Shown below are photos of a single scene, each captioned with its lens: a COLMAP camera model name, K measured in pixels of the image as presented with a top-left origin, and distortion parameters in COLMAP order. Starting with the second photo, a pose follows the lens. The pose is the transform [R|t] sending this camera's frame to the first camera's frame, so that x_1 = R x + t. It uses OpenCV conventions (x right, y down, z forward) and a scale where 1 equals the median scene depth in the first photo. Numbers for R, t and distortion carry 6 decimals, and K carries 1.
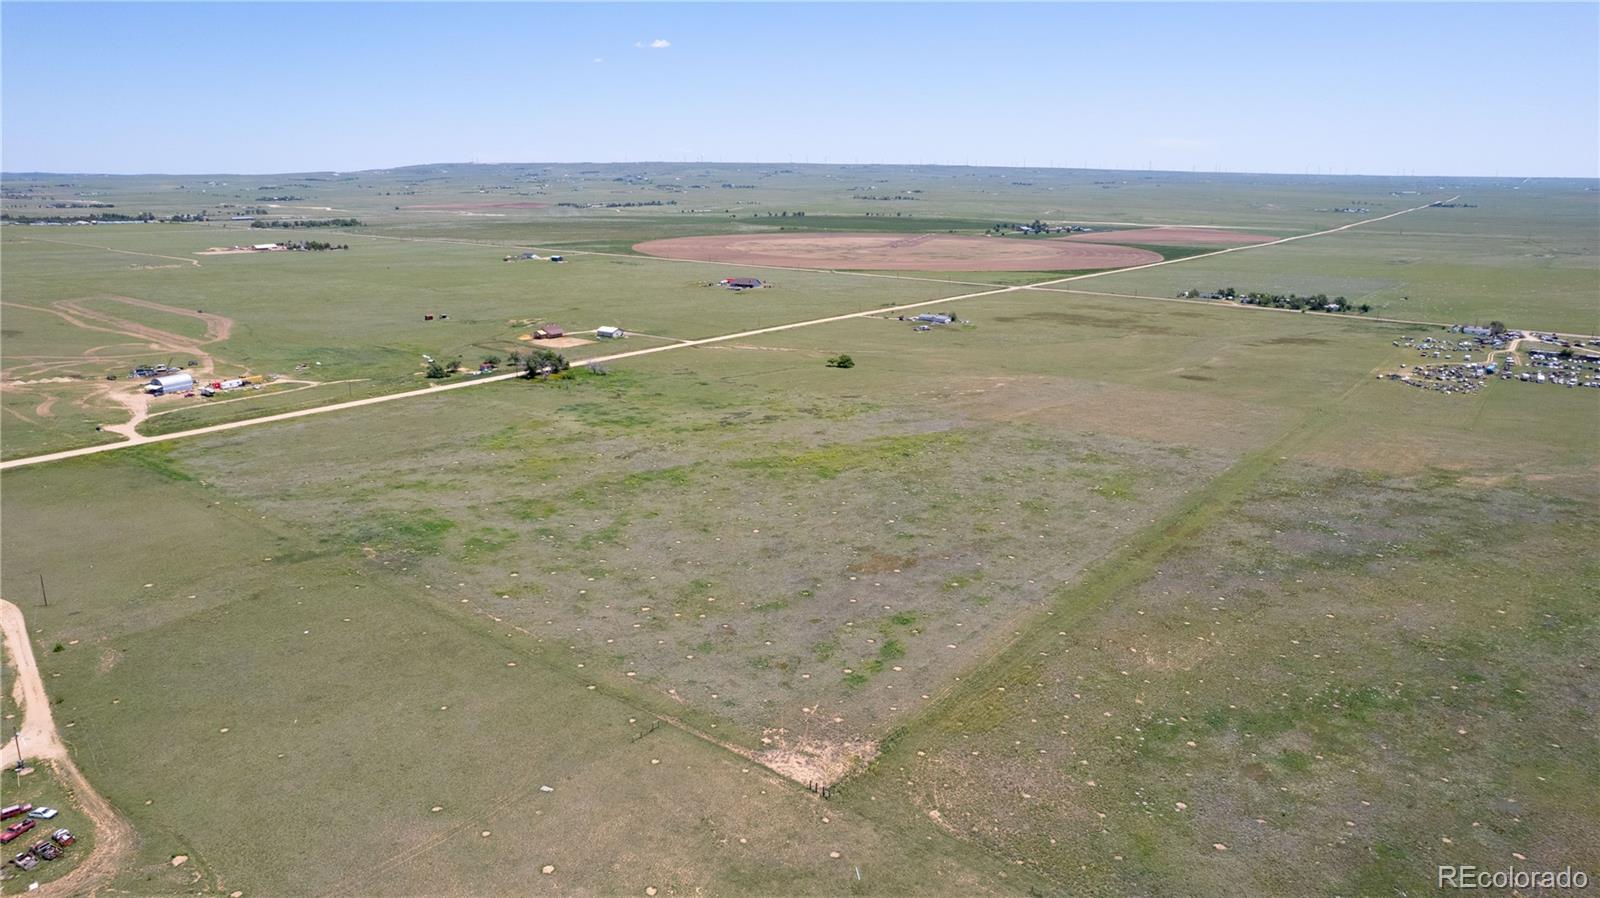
lens RADIAL K [[1015.7, 0, 806.6], [0, 1015.7, 450.1], [0, 0, 1]] dist [-0.076499, 0.067139]
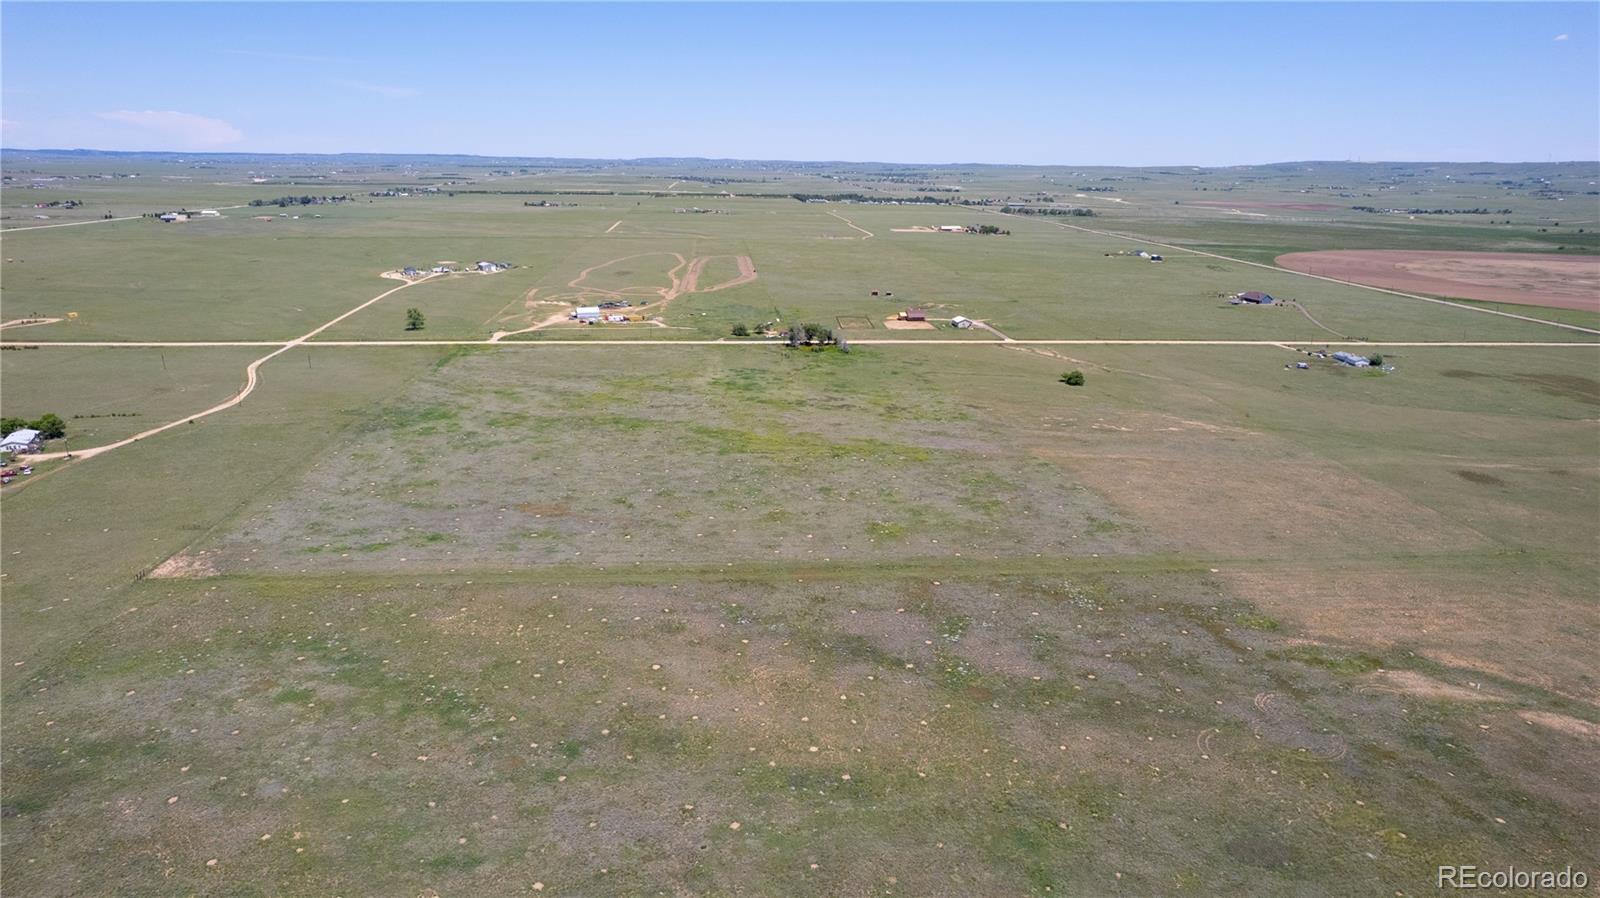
lens RADIAL K [[1015.7, 0, 806.6], [0, 1015.7, 450.1], [0, 0, 1]] dist [-0.076499, 0.067139]
pose [[0.686179, 0.203105, -0.698503, 0.538472], [-0.200285, 0.975867, 0.087003, -0.056798], [0.699317, 0.080200, 0.710299, 0.195911]]
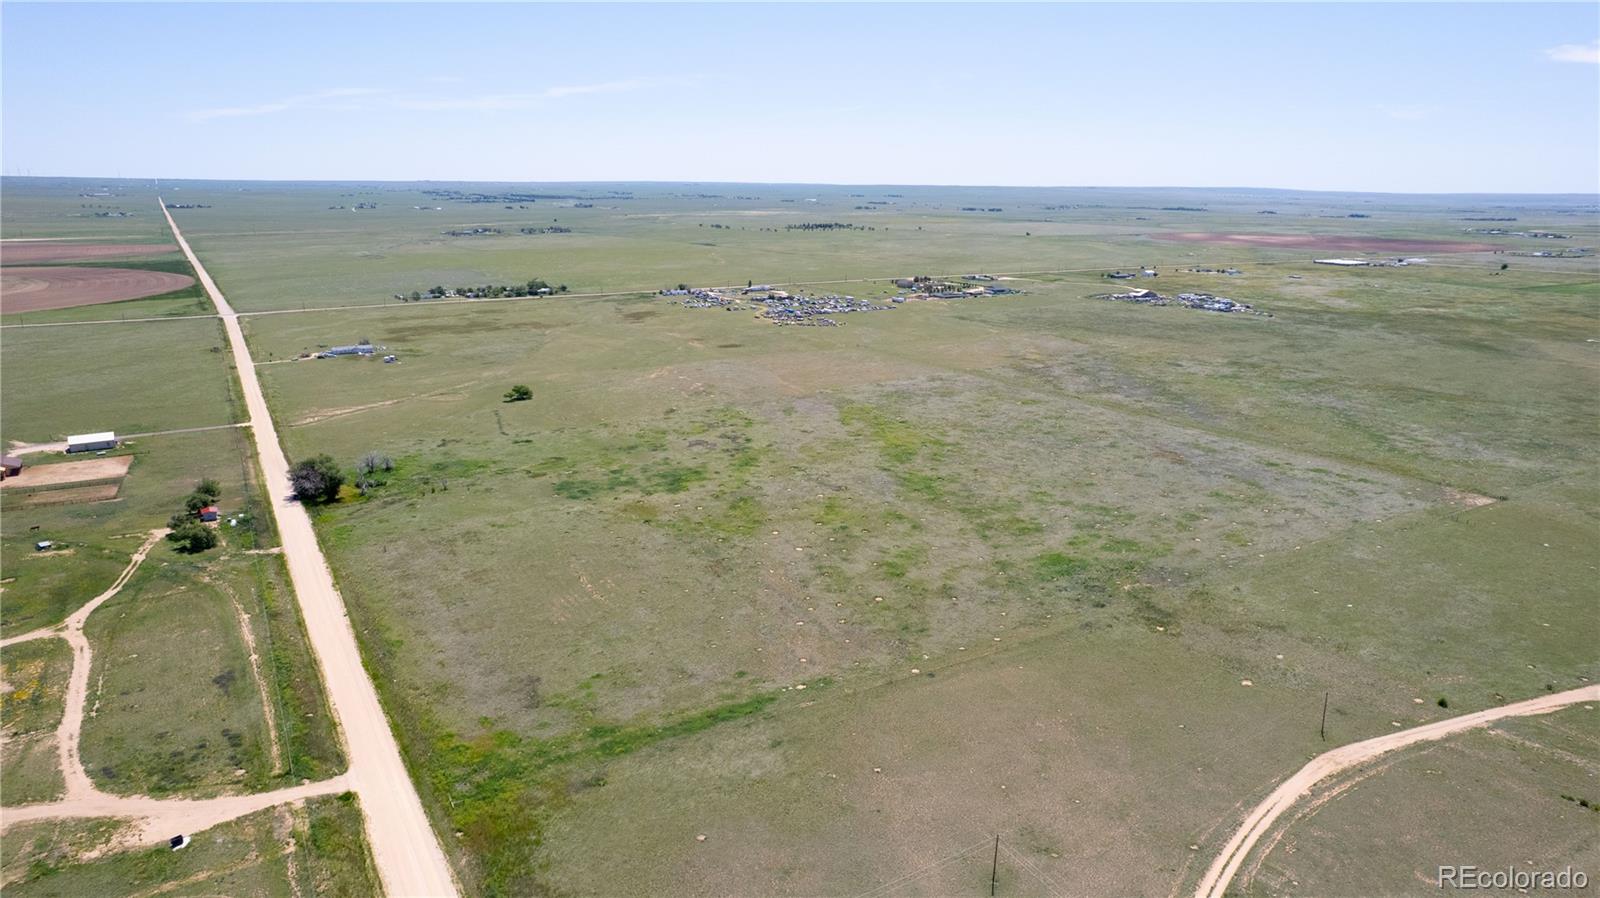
lens RADIAL K [[1015.7, 0, 806.6], [0, 1015.7, 450.1], [0, 0, 1]] dist [-0.076499, 0.067139]
pose [[0.357399, -0.241743, 0.902123, -0.692724], [0.241694, 0.956956, 0.160683, -0.123866], [-0.902136, 0.160610, 0.400443, 0.451321]]
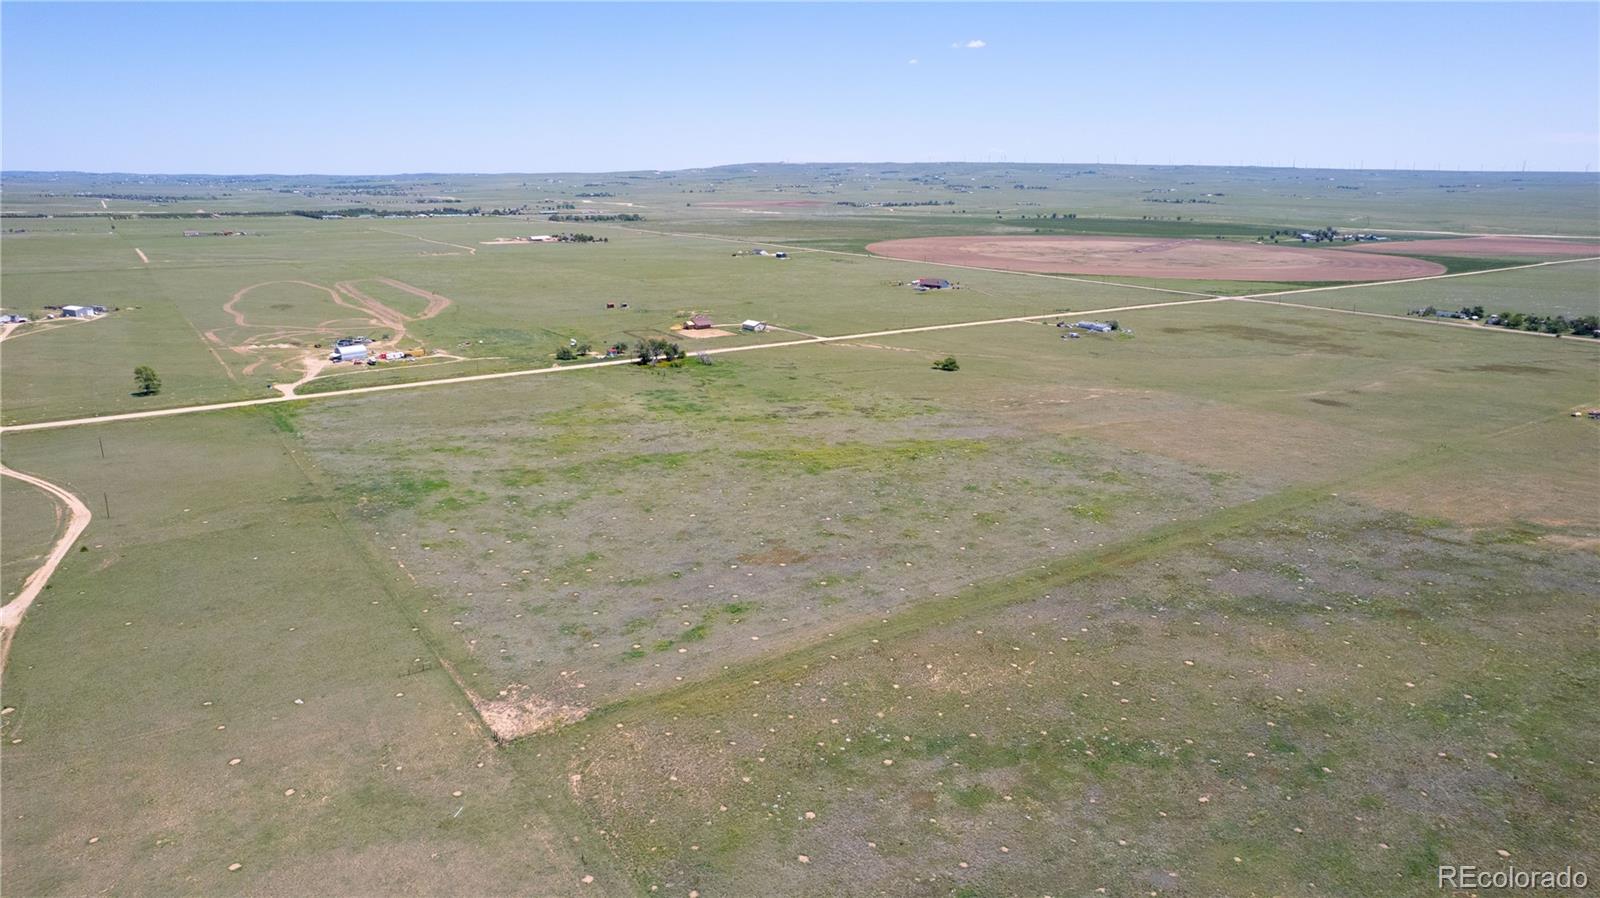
lens RADIAL K [[1015.7, 0, 806.6], [0, 1015.7, 450.1], [0, 0, 1]] dist [-0.076499, 0.067139]
pose [[0.956969, 0.074348, -0.280503, 0.193896], [-0.074424, 0.997172, 0.010398, -0.004039], [0.280483, 0.010925, 0.959797, 0.013877]]
